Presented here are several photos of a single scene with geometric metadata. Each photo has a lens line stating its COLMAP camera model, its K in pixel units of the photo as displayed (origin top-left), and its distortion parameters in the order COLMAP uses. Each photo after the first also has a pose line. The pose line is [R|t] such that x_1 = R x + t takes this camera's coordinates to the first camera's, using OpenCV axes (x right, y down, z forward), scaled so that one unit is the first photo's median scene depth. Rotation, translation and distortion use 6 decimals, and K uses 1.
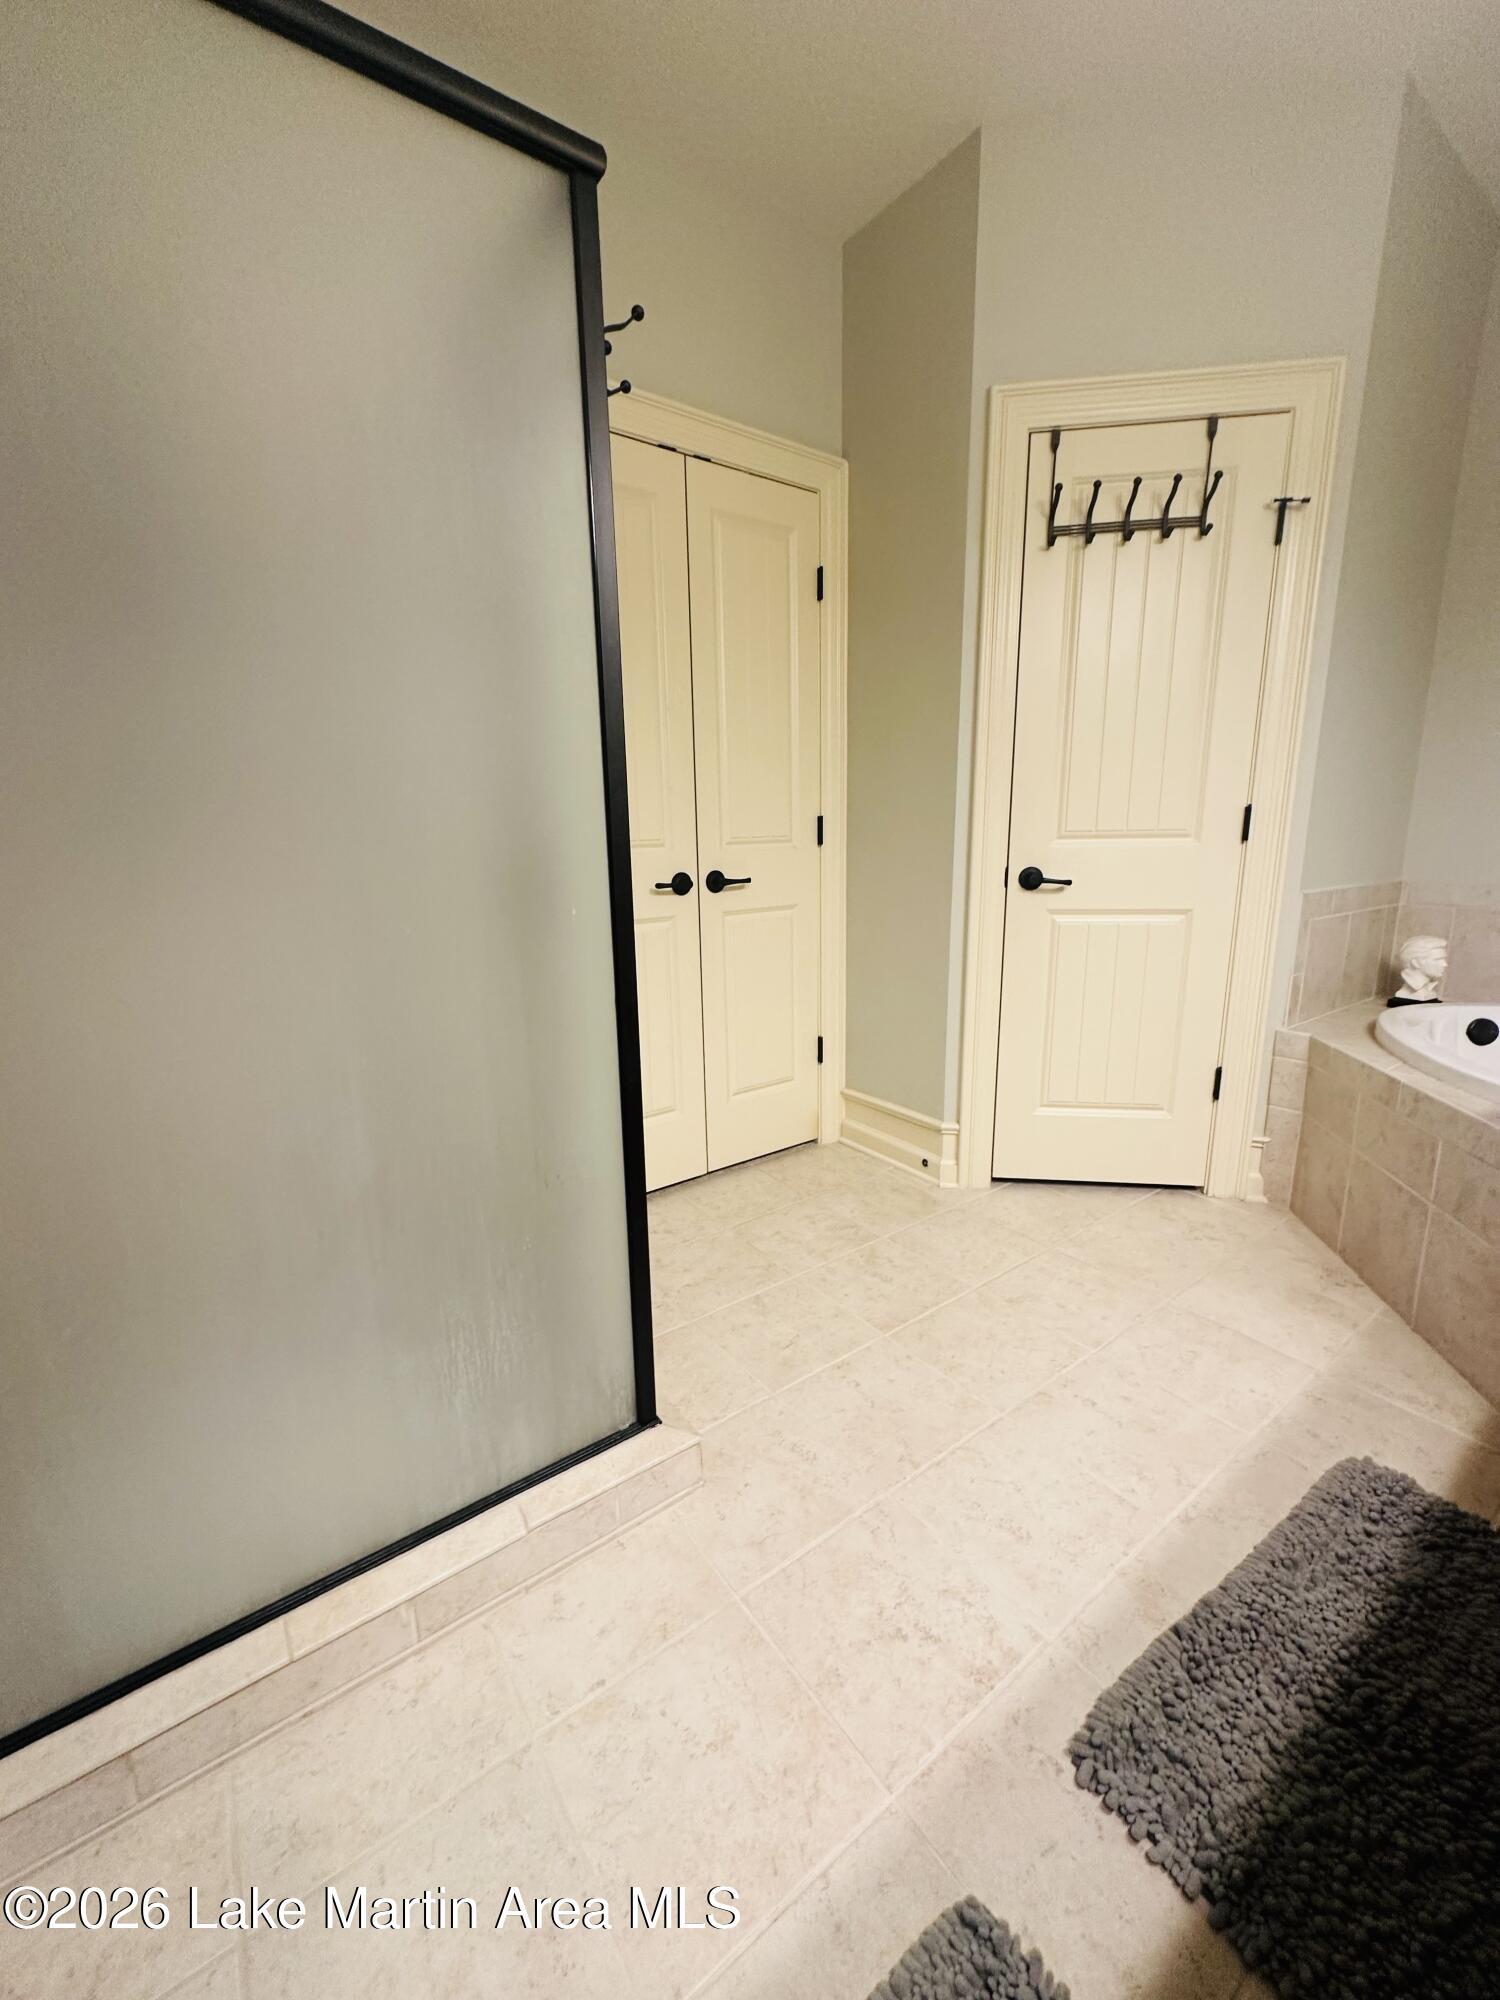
lens RADIAL K [[792.1, 0, 751.0], [0, 792.1, 996.9], [0, 0, 1]] dist [-0.000013, -0.000167]
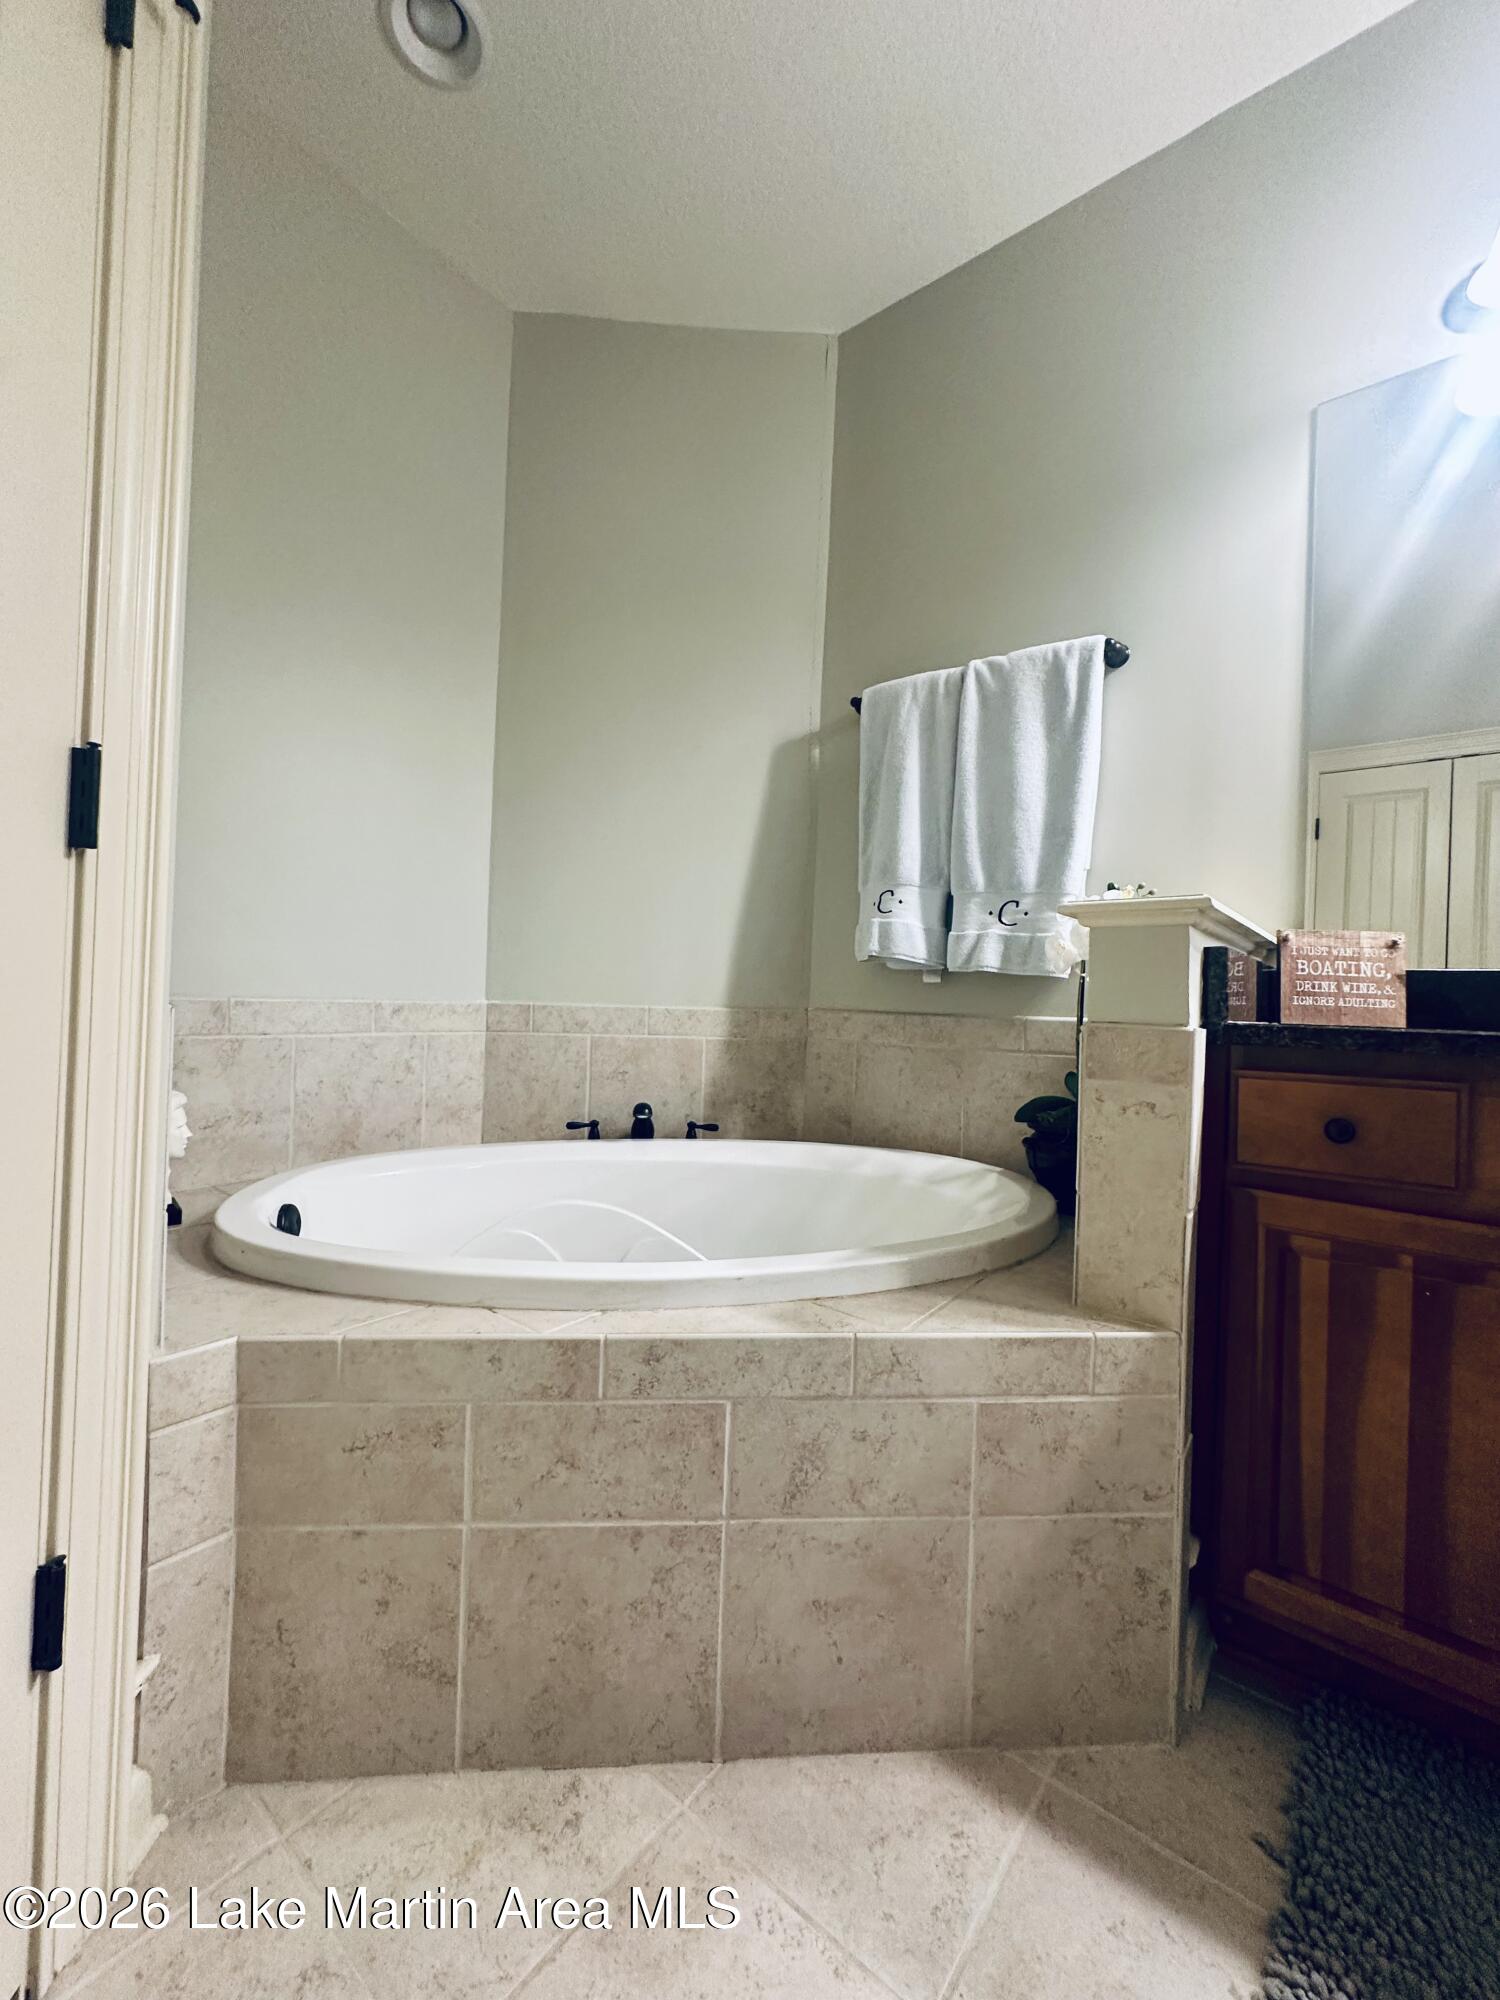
lens RADIAL K [[792.1, 0, 749.9], [0, 792.1, 996.7], [0, 0, 1]] dist [-0.000013, -0.000167]
pose [[-0.254714, 0.011236, 0.966951, 0.257971], [0.172980, 0.984334, 0.034128, -0.110759], [-0.951419, 0.175957, -0.252668, 0.921597]]
